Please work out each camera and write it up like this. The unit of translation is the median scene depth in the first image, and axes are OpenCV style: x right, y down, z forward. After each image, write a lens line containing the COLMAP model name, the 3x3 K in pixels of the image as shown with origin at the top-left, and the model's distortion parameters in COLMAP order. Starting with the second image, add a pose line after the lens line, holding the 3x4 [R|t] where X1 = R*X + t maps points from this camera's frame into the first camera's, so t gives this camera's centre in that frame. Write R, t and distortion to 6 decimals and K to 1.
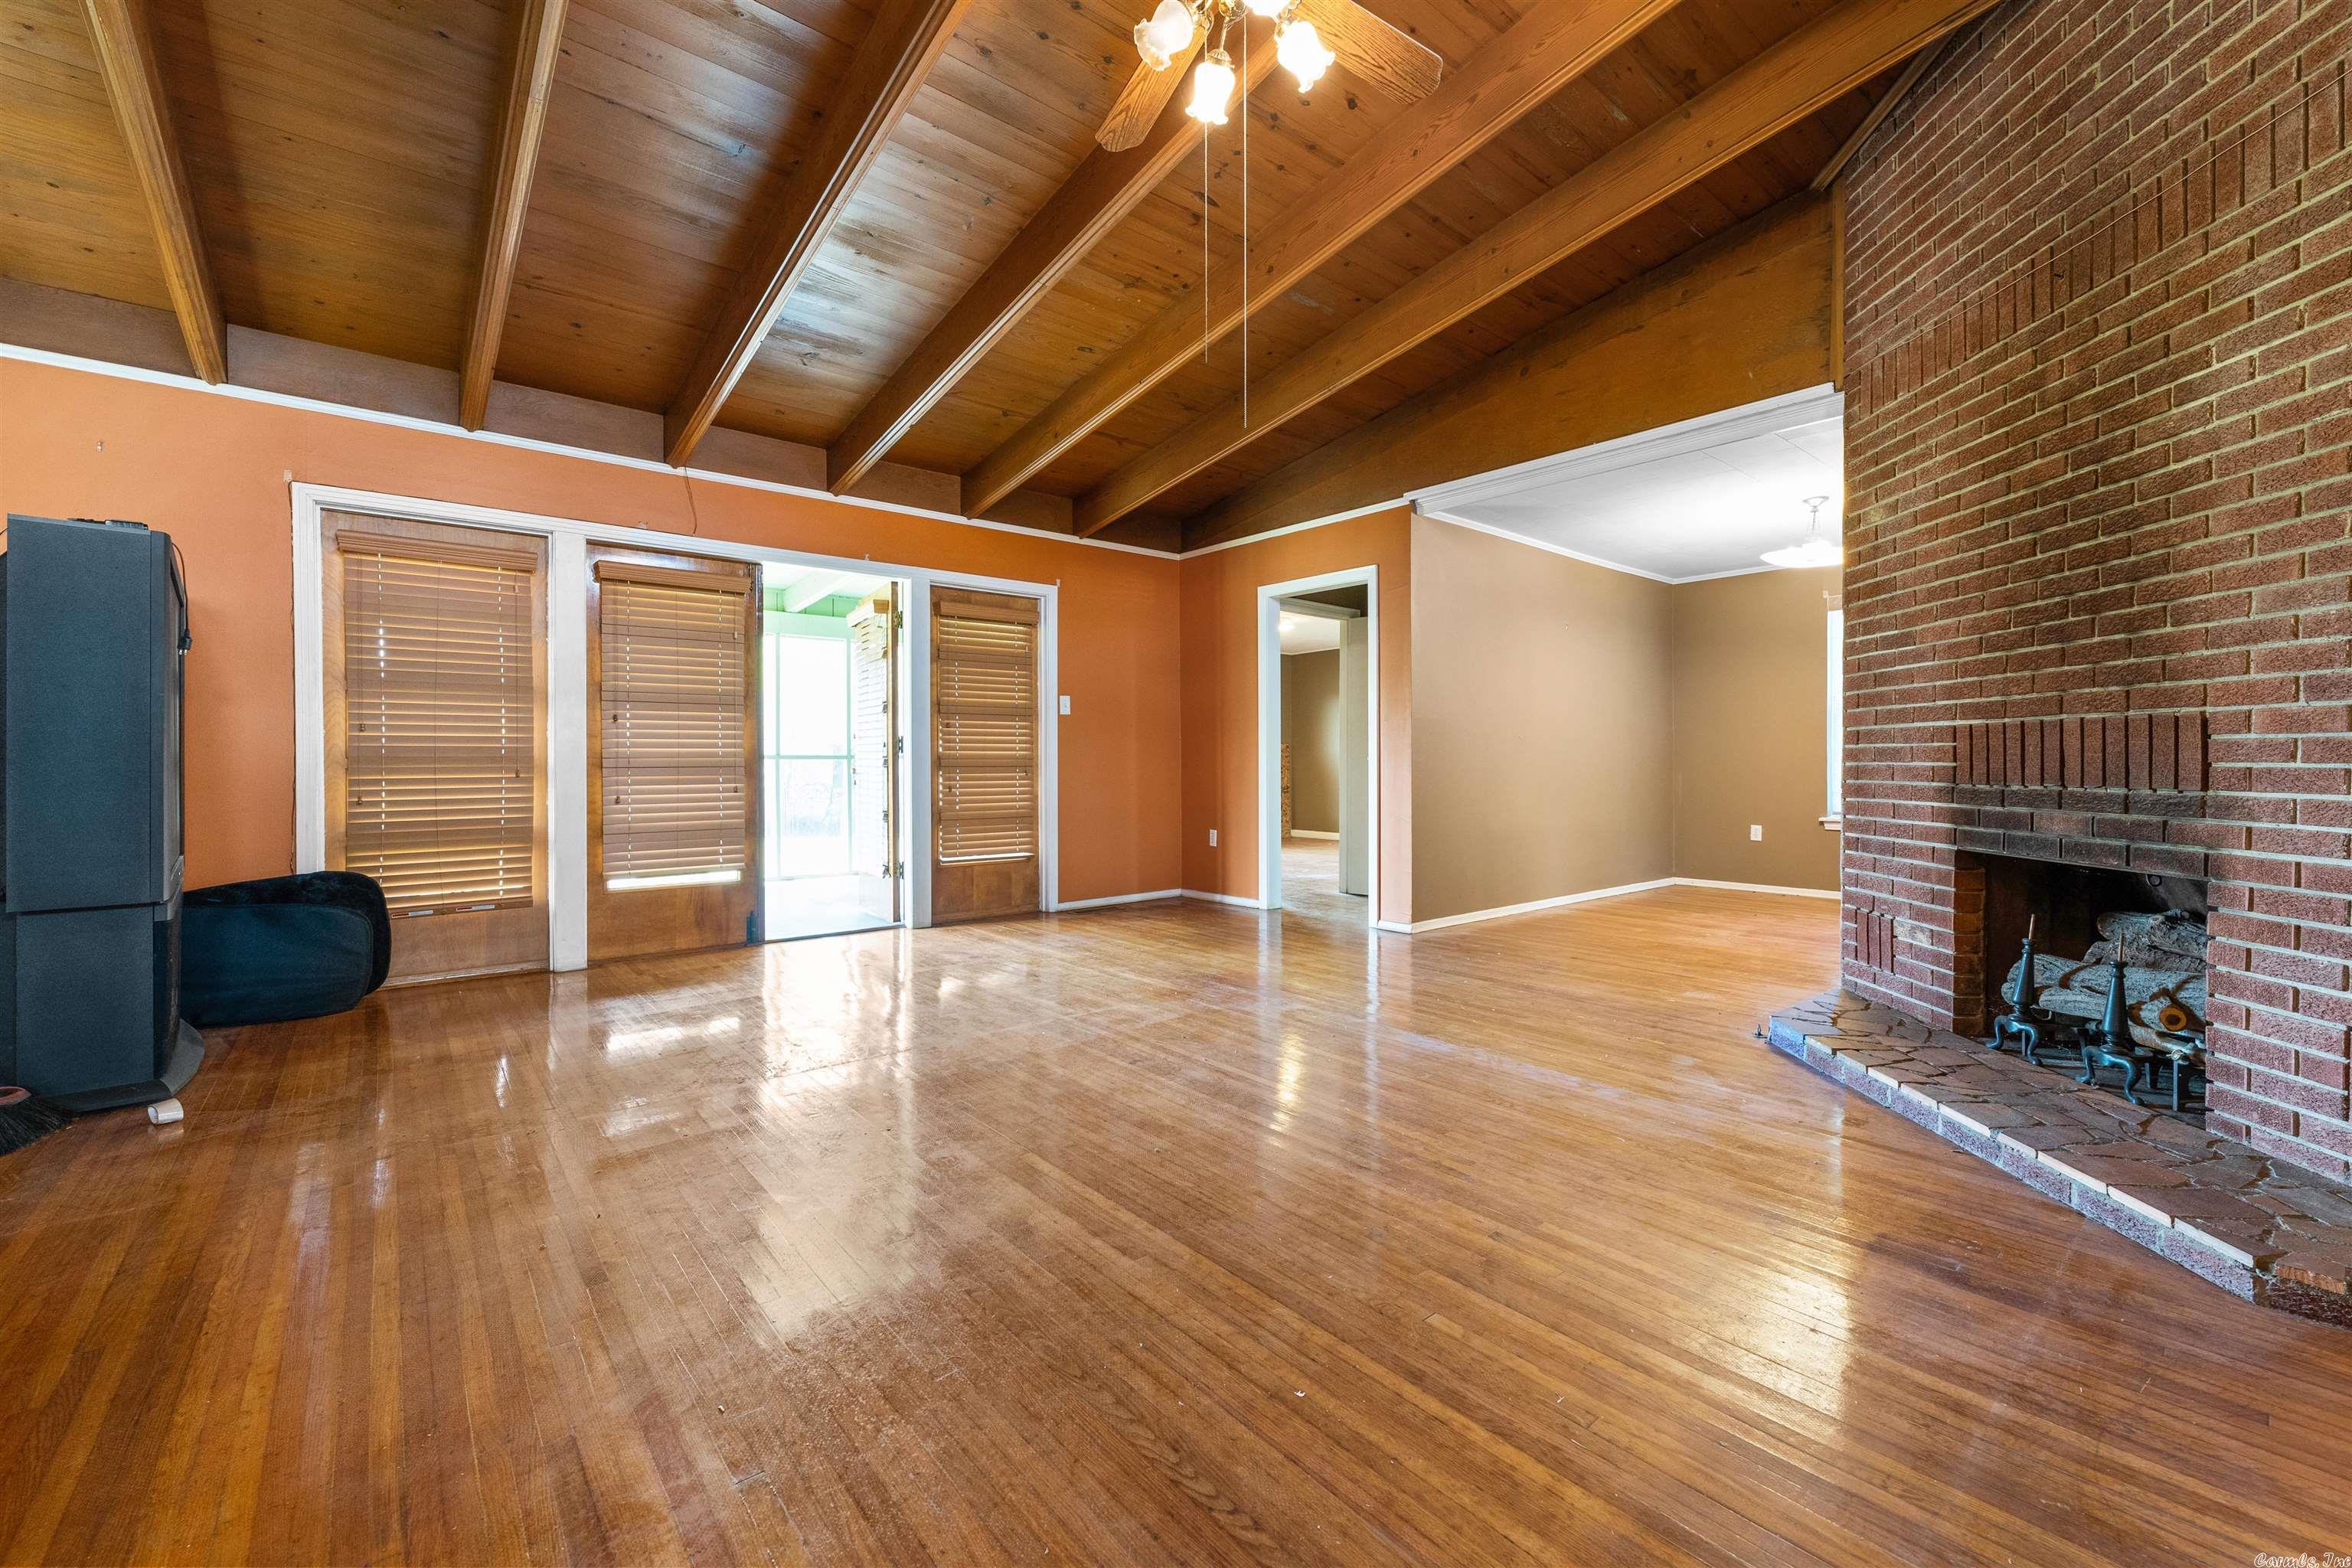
lens RADIAL K [[956.5, 0, 1173.9], [0, 956.5, 768.5], [0, 0, 1]] dist [0.001449, -0.000586]
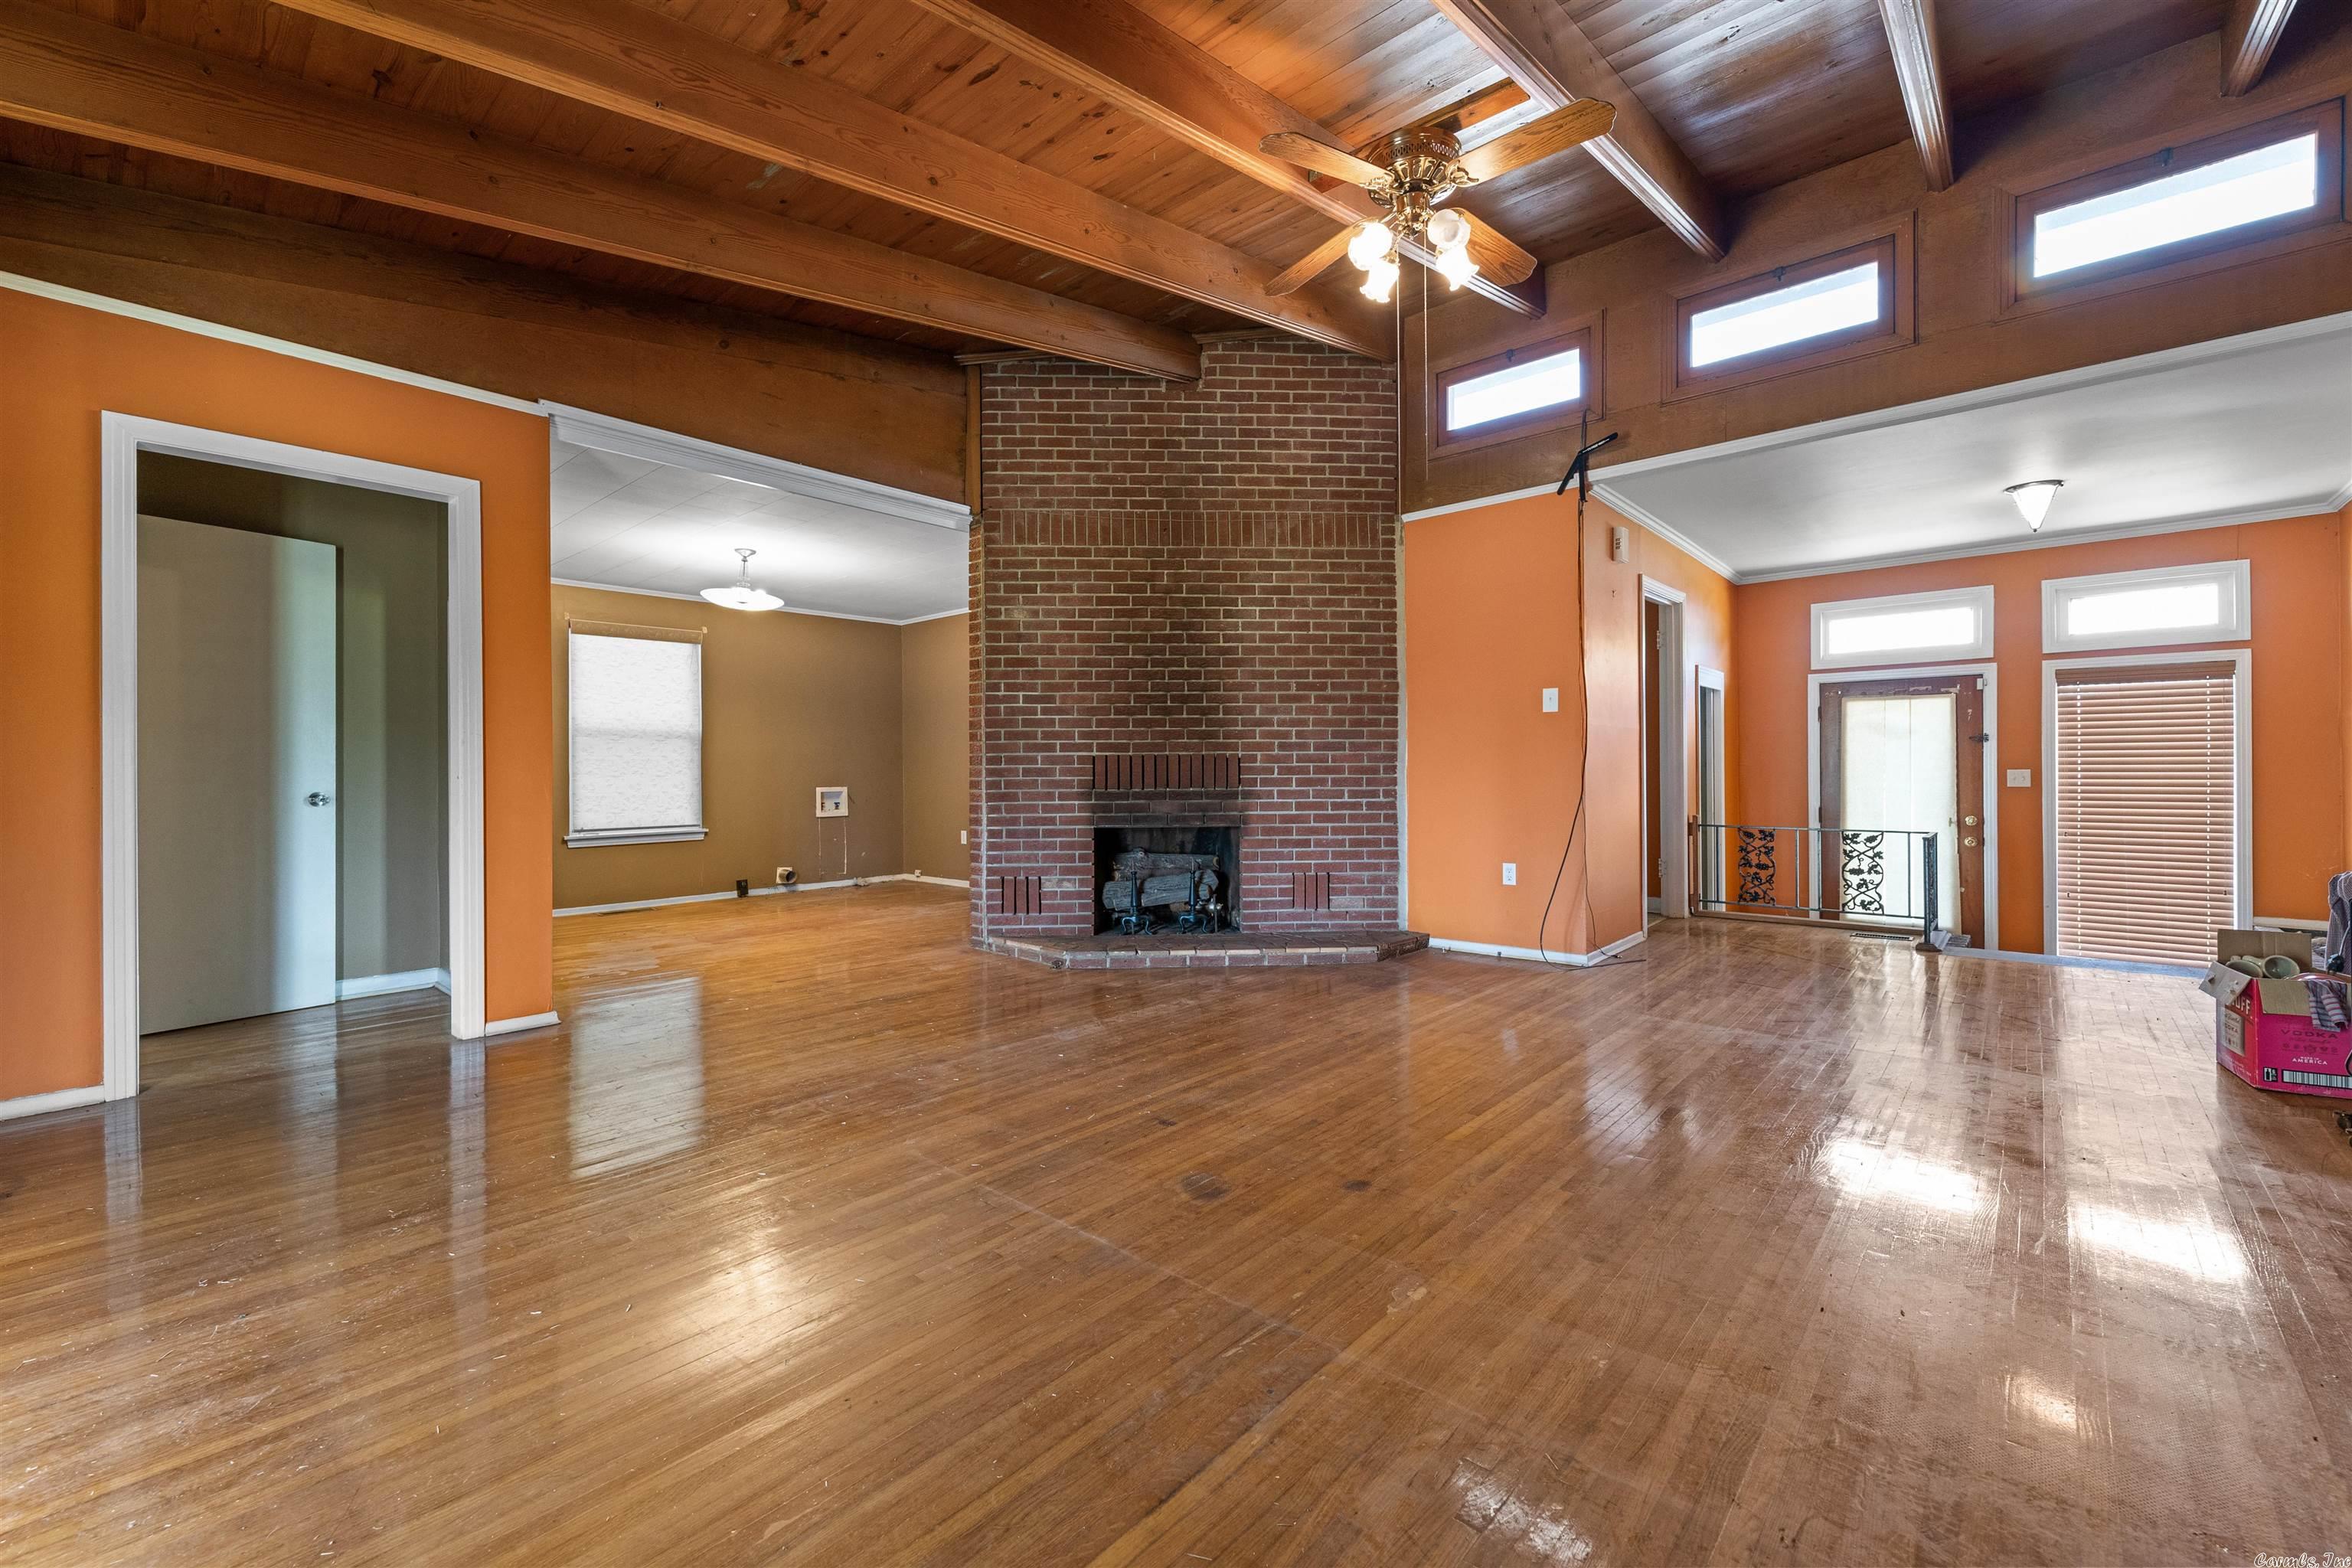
lens RADIAL K [[956.5, 0, 1173.9], [0, 956.5, 768.5], [0, 0, 1]] dist [0.001449, -0.000586]
pose [[-0.145494, 0.008389, 0.989324, -0.630117], [0.015939, 0.999854, -0.006134, -0.005912], [-0.989231, 0.014876, -0.145606, 0.781257]]
